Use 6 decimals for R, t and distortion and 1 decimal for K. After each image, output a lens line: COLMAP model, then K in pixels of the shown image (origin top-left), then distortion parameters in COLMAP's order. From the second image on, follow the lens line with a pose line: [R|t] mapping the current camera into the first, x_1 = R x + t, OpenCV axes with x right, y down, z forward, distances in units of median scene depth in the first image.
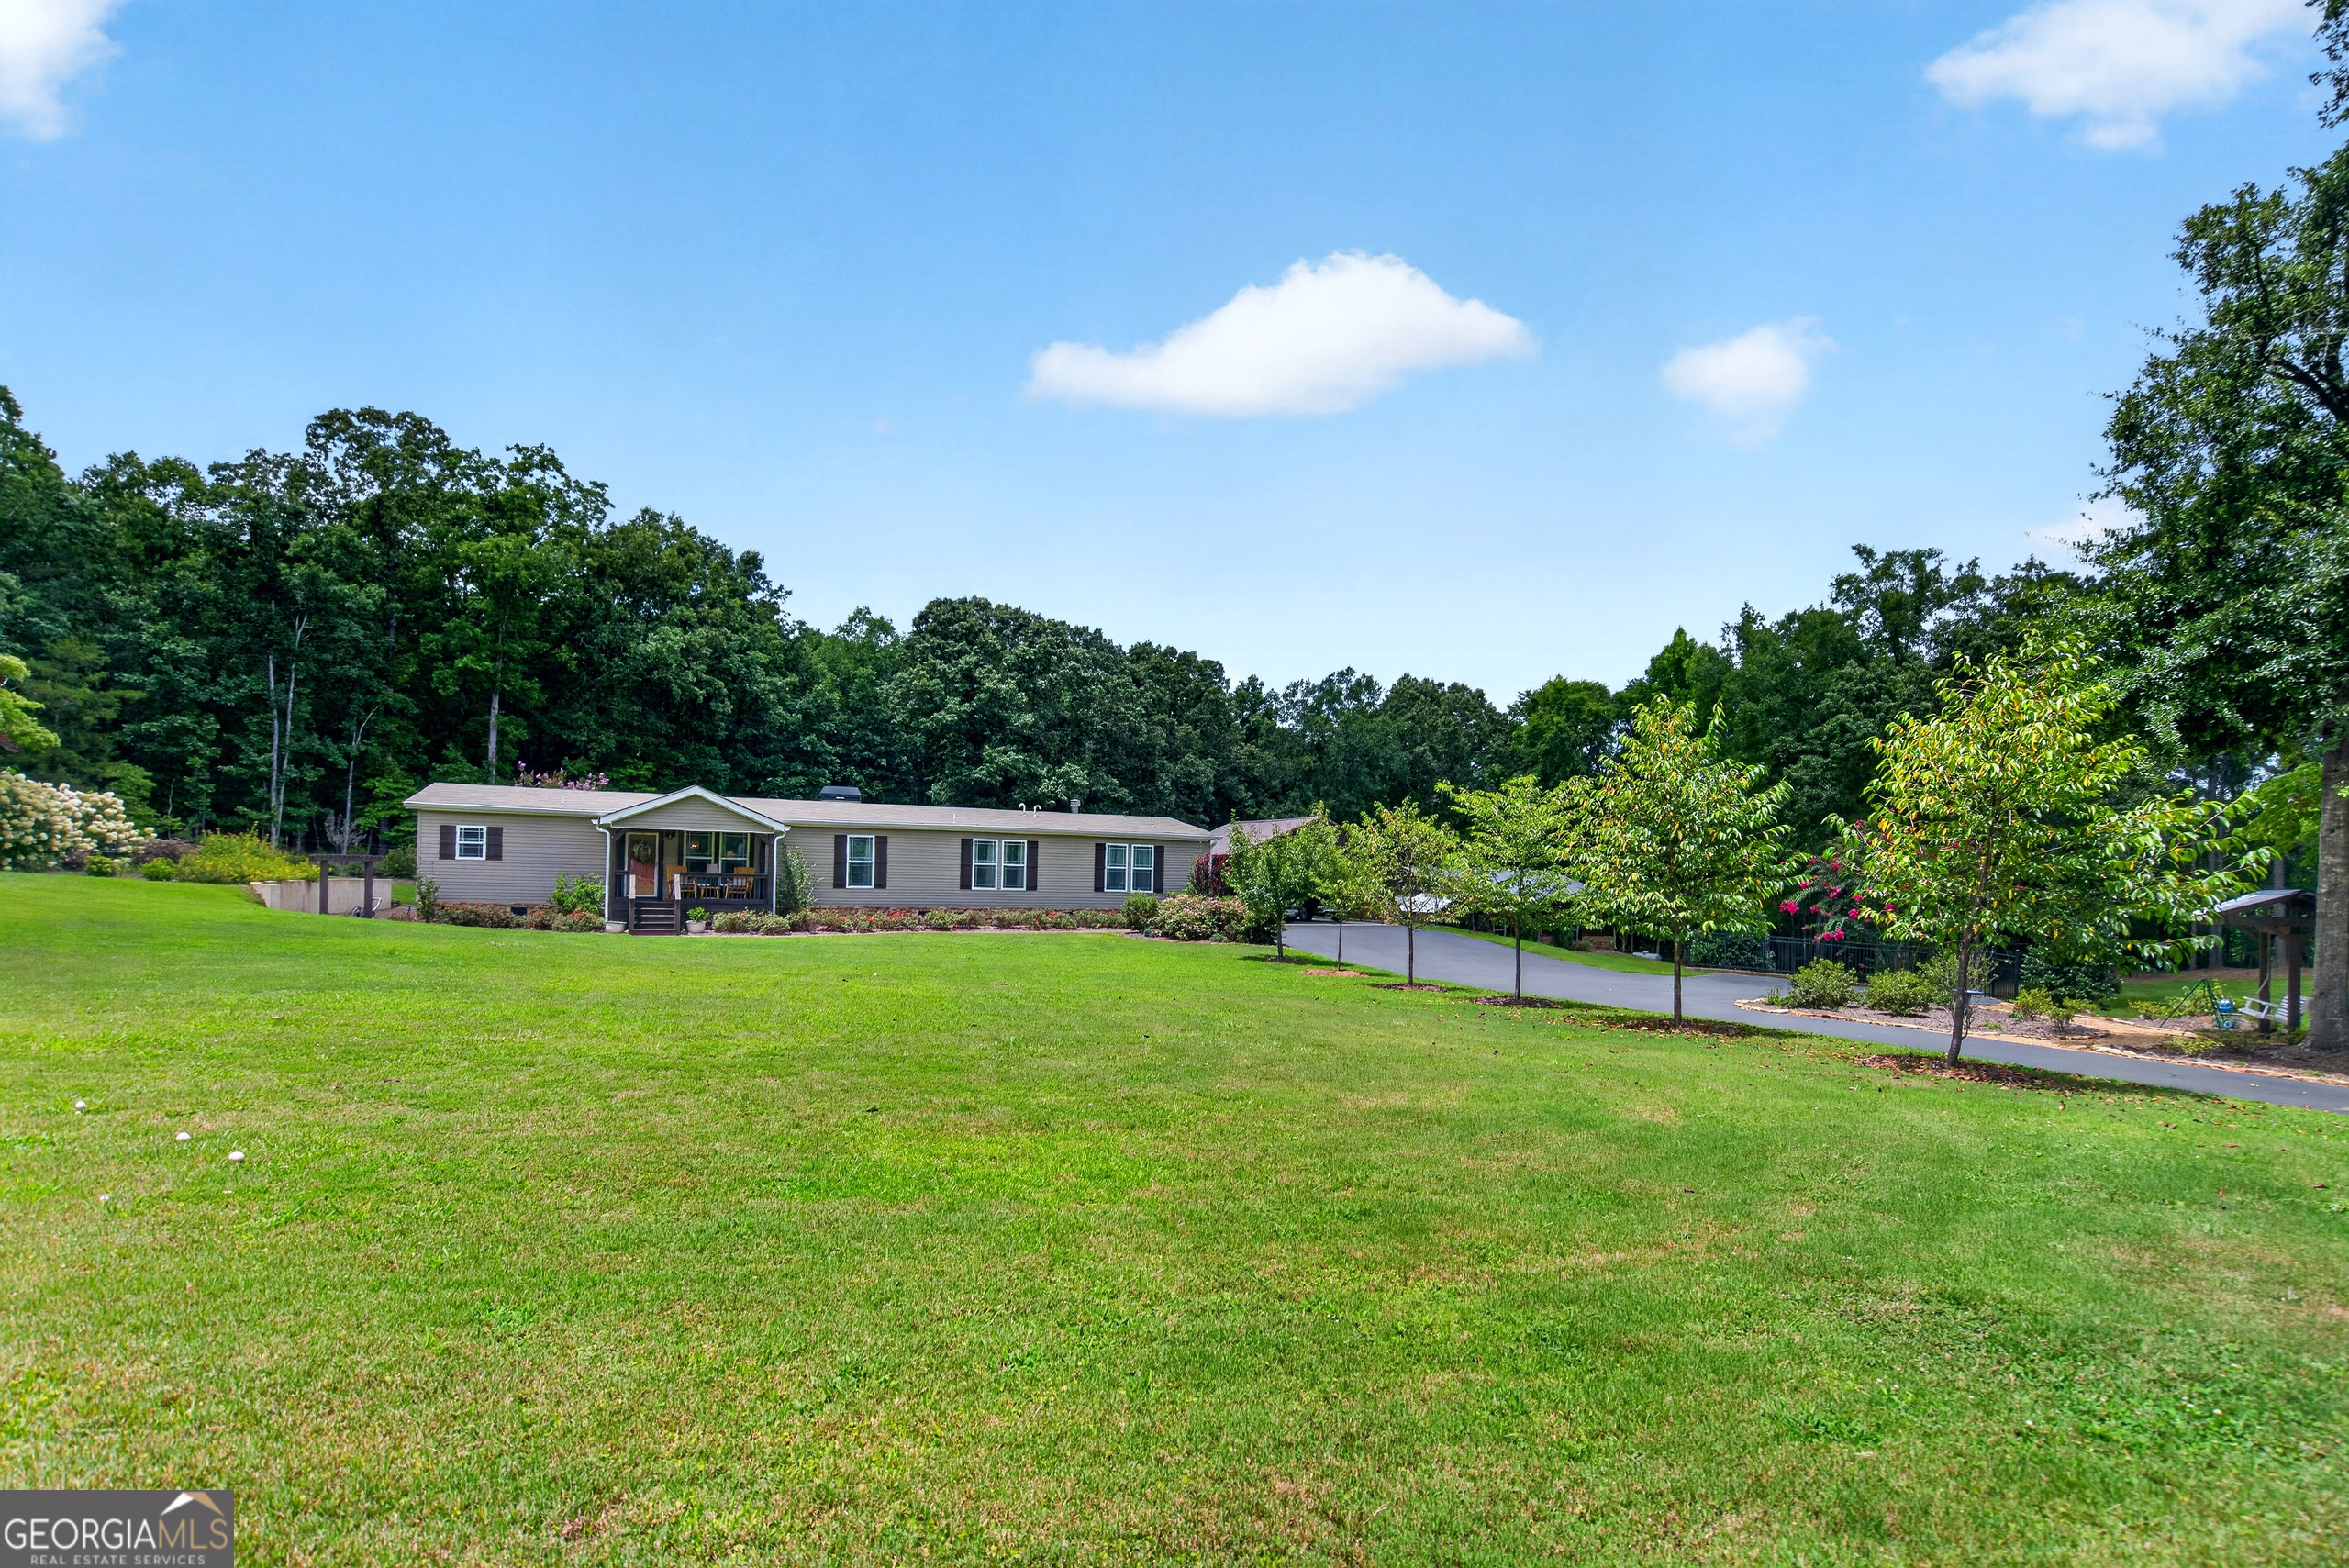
lens RADIAL K [[1096.8, 0, 1151.6], [0, 1096.8, 842.3], [0, 0, 1]] dist [0.001497, -0.002553]
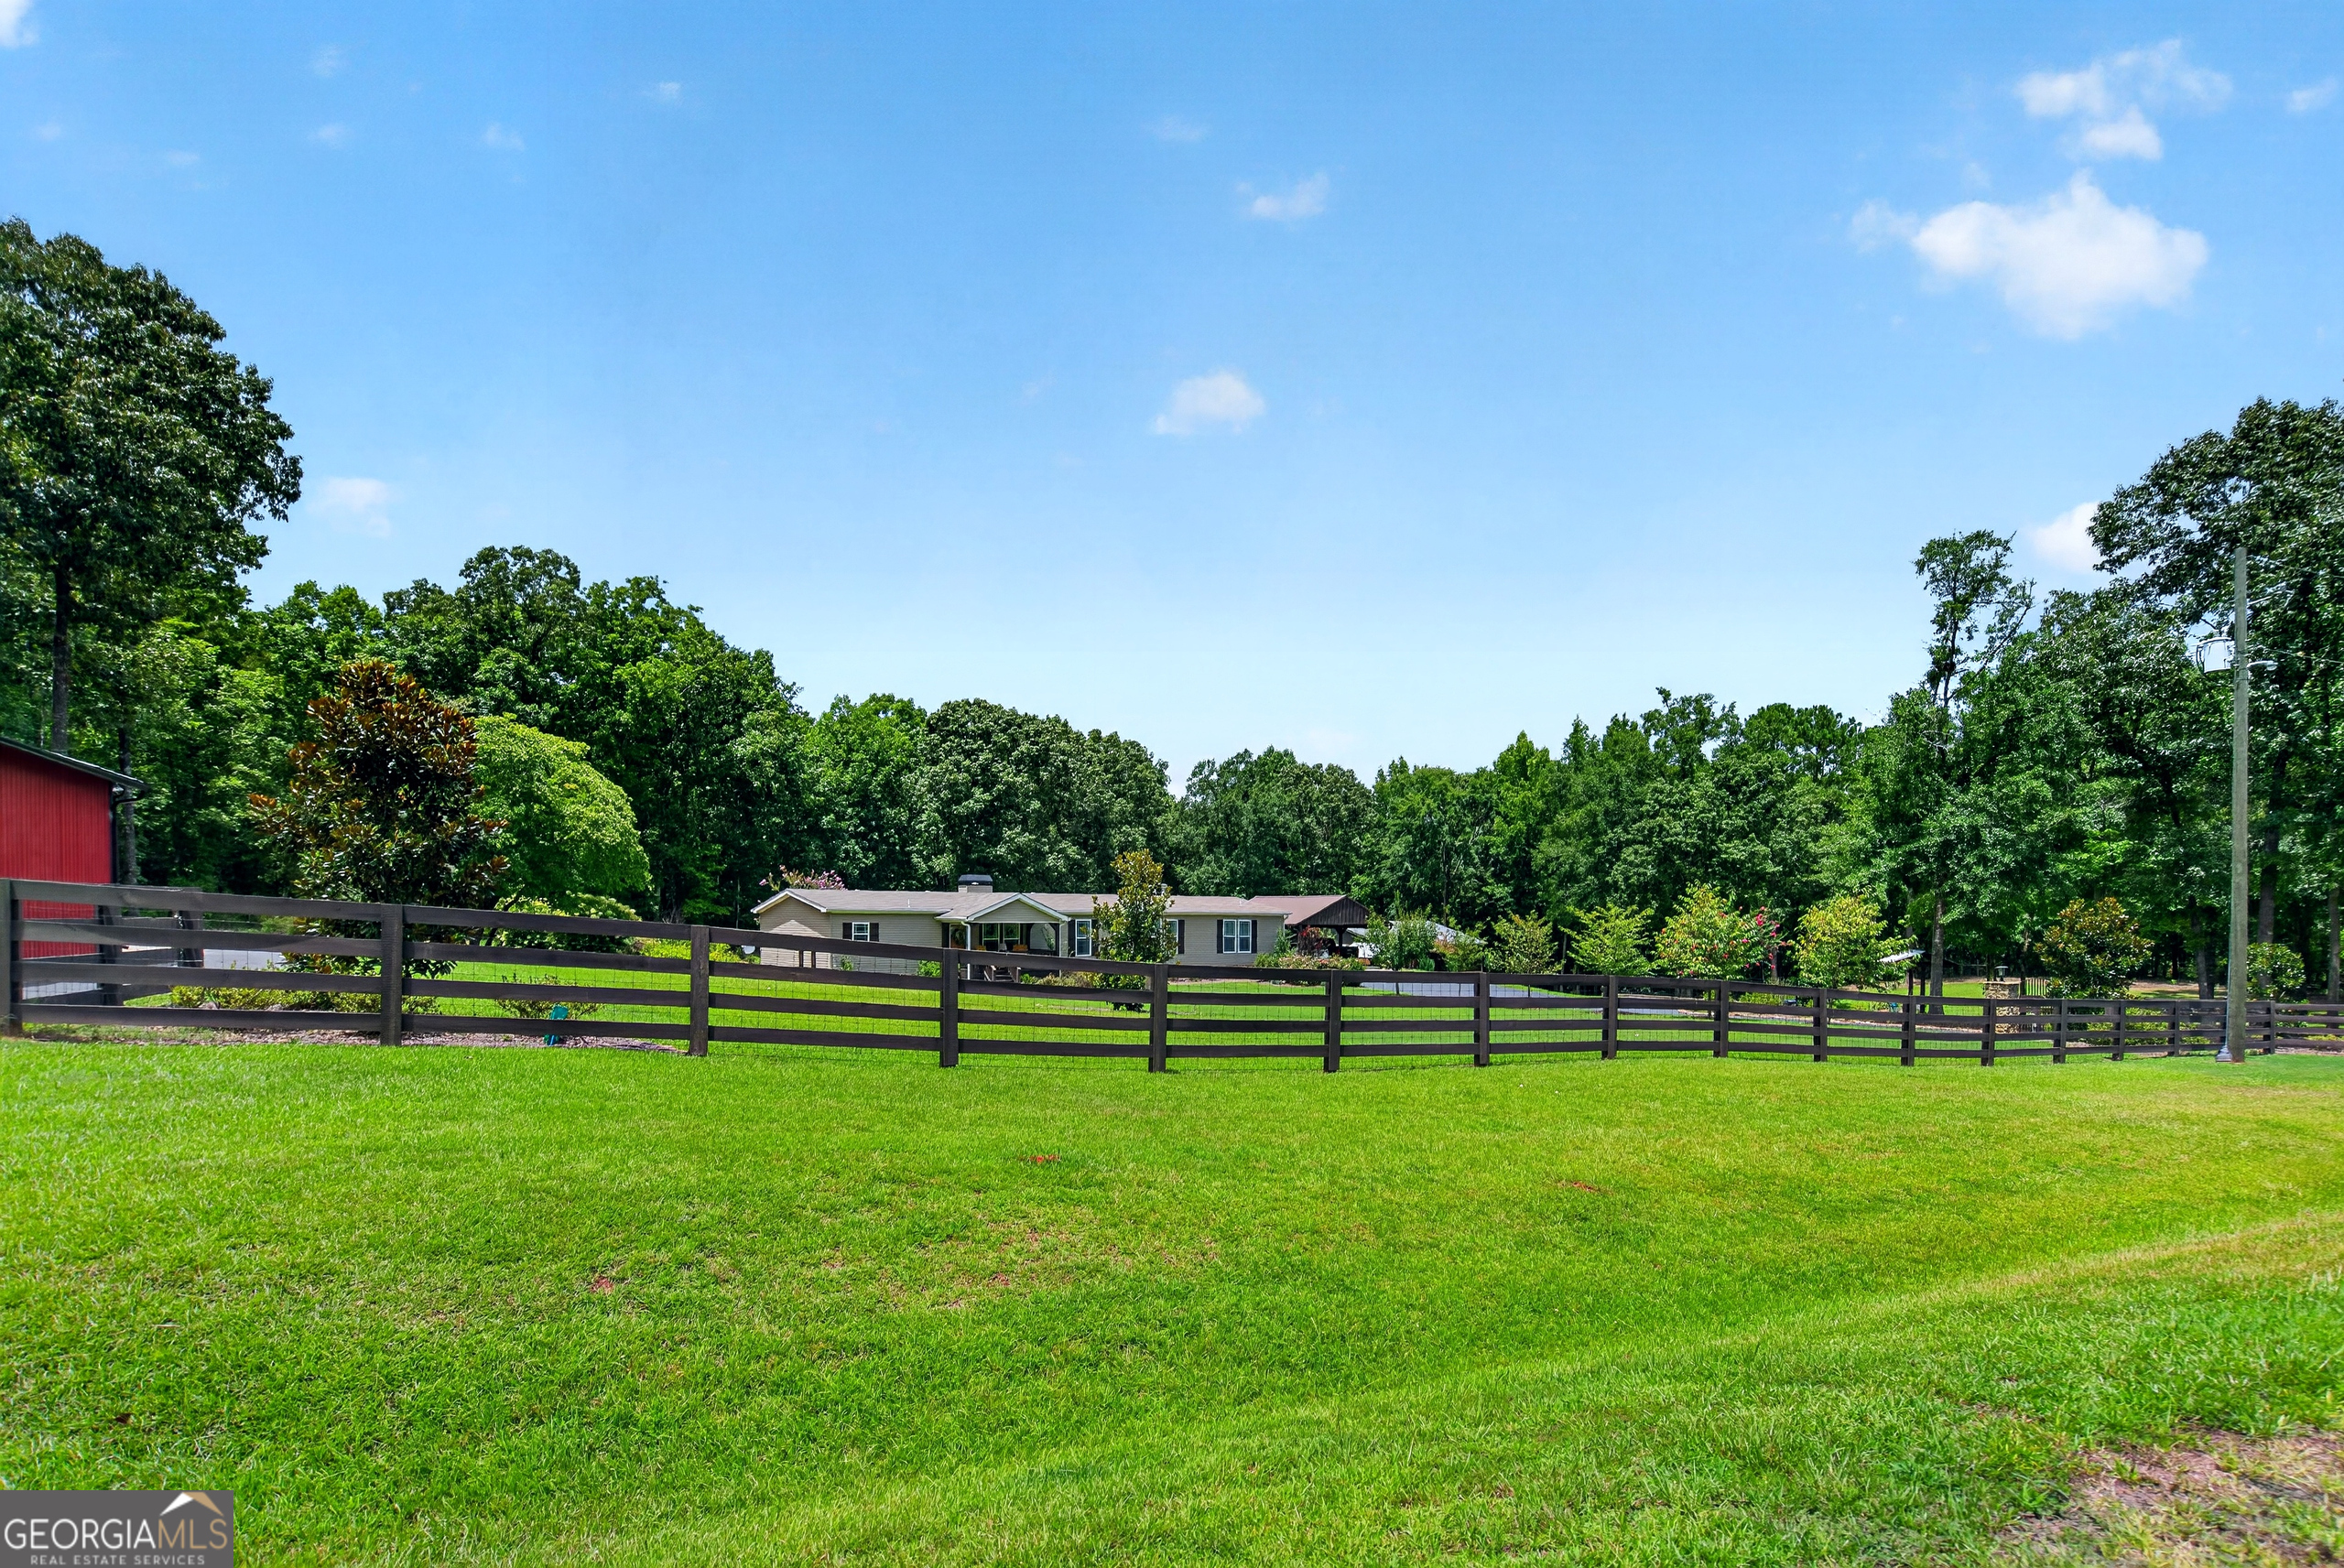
lens RADIAL K [[1112.5, 0, 1132.6], [0, 1112.5, 907.1], [0, 0, 1]] dist [0.013177, -0.002256]
pose [[0.981119, -0.015553, 0.192777, -0.252680], [0.010590, 0.999586, 0.026753, -0.032345], [-0.193113, -0.024206, 0.980878, -0.237244]]
